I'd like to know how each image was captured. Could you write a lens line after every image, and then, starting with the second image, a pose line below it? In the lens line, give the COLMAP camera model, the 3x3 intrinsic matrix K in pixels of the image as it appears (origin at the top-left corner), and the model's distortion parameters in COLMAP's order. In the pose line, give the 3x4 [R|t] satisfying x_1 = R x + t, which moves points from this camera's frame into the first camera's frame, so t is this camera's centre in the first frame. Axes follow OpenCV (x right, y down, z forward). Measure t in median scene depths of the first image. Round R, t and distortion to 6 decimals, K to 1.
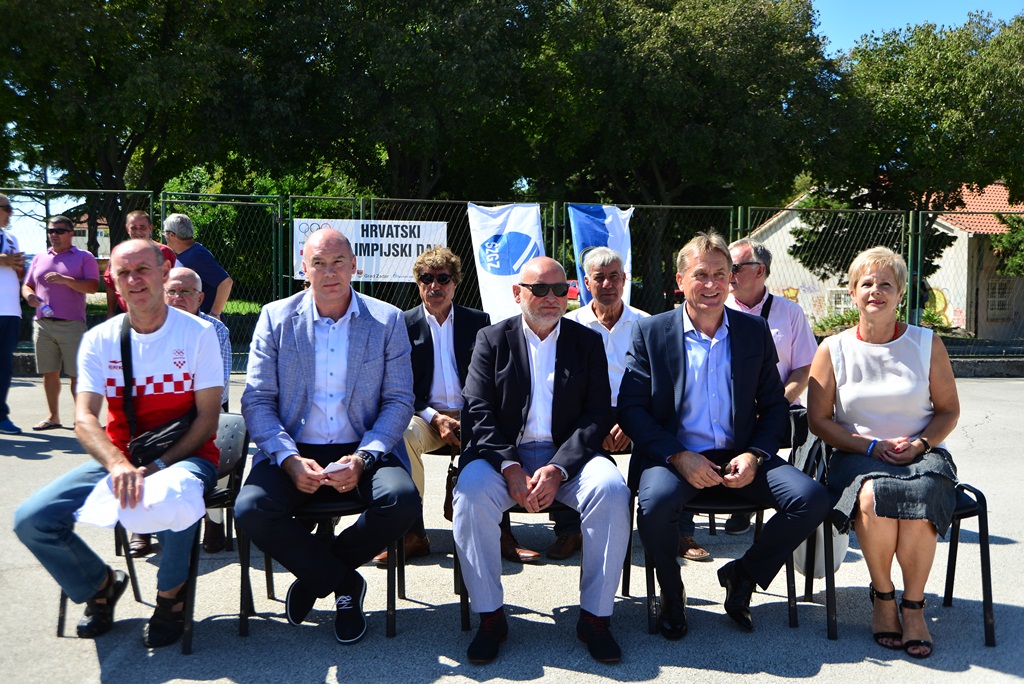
lens RADIAL K [[986.0, 0, 512.0], [0, 986.0, 342.0], [0, 0, 1]] dist [0.022166, 0.005584]
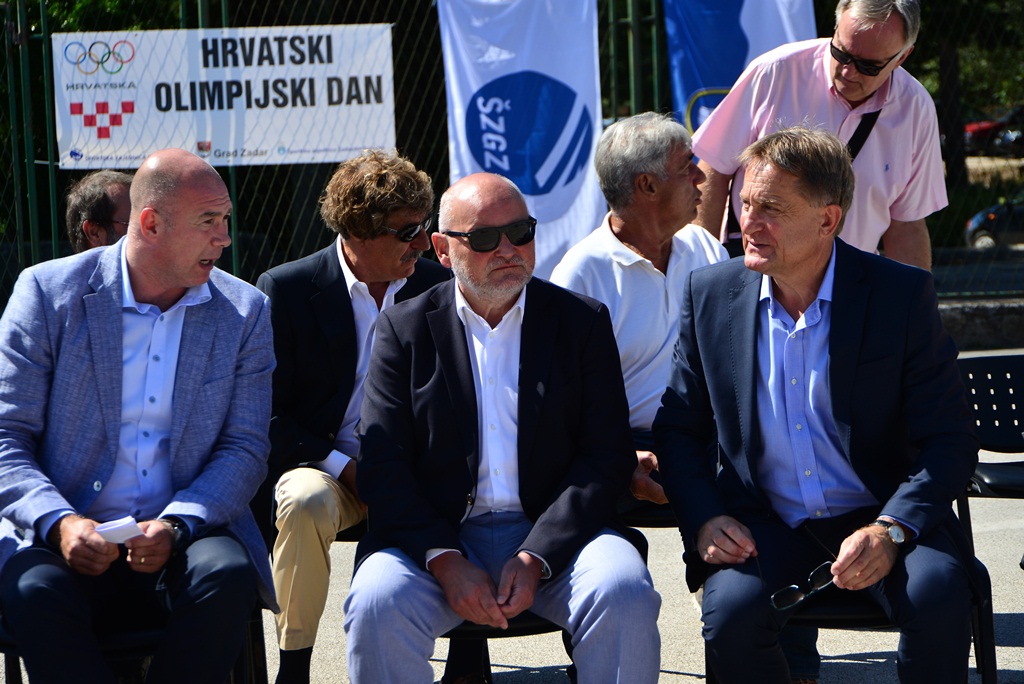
lens RADIAL K [[2379.3, 0, 512.0], [0, 2379.3, 342.0], [0, 0, 1]] dist [0.086881, 0.387213]
pose [[0.998272, -0.044566, -0.038310, 0.022534], [0.045814, 0.998427, 0.032331, -0.009112], [0.036809, -0.034030, 0.998743, -0.081414]]
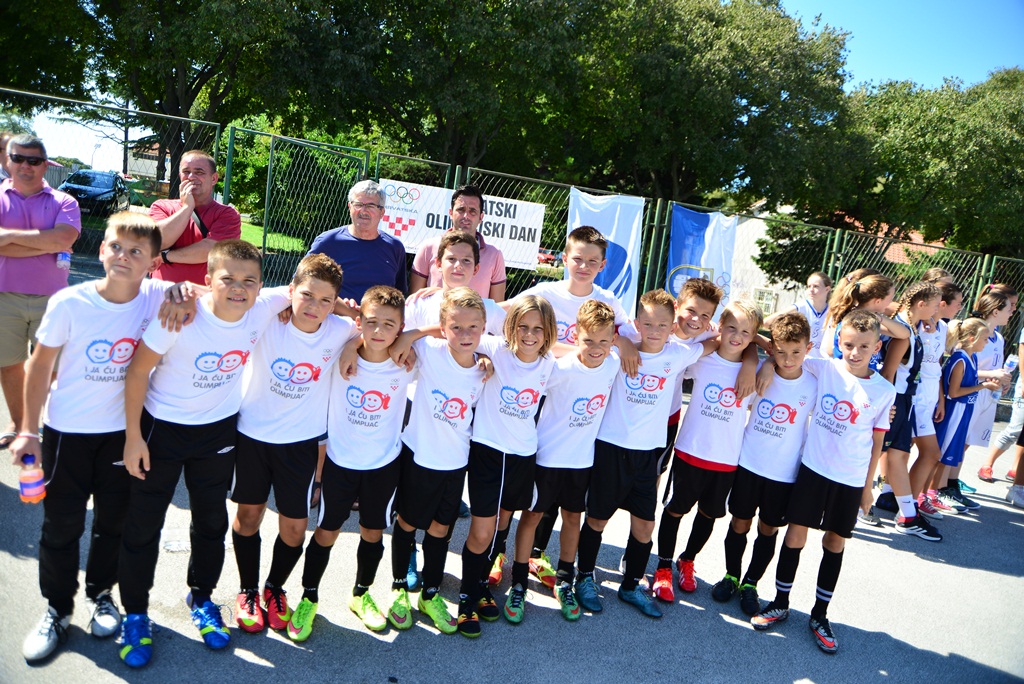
lens RADIAL K [[685.1, 0, 512.0], [0, 685.1, 342.0], [0, 0, 1]] dist [-0.001243, 0.002918]
pose [[0.989075, 0.119346, 0.086523, -0.126962], [-0.126636, 0.988359, 0.084322, -0.042442], [-0.075452, -0.094357, 0.992675, 0.333817]]
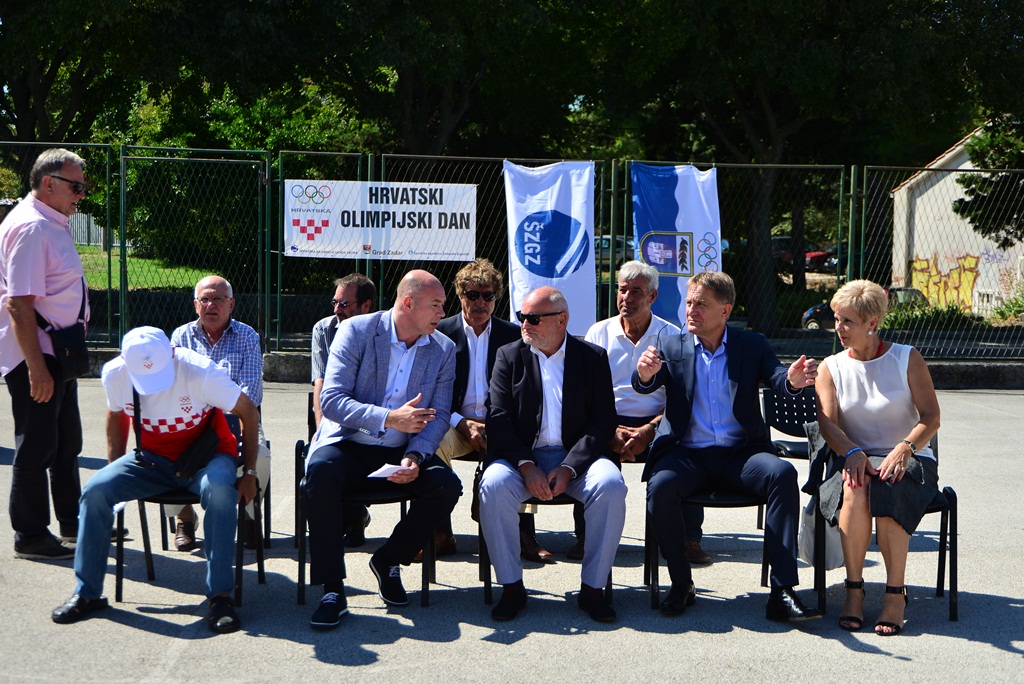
lens RADIAL K [[1513.6, 0, 534.6], [0, 1513.6, 343.6], [0, 0, 1]] dist [0.029840, 0.037806]
pose [[0.999583, 0.010965, -0.026727, 0.013137], [-0.010579, 0.999838, 0.014530, -0.011457], [0.026882, -0.014241, 0.999537, -0.198735]]
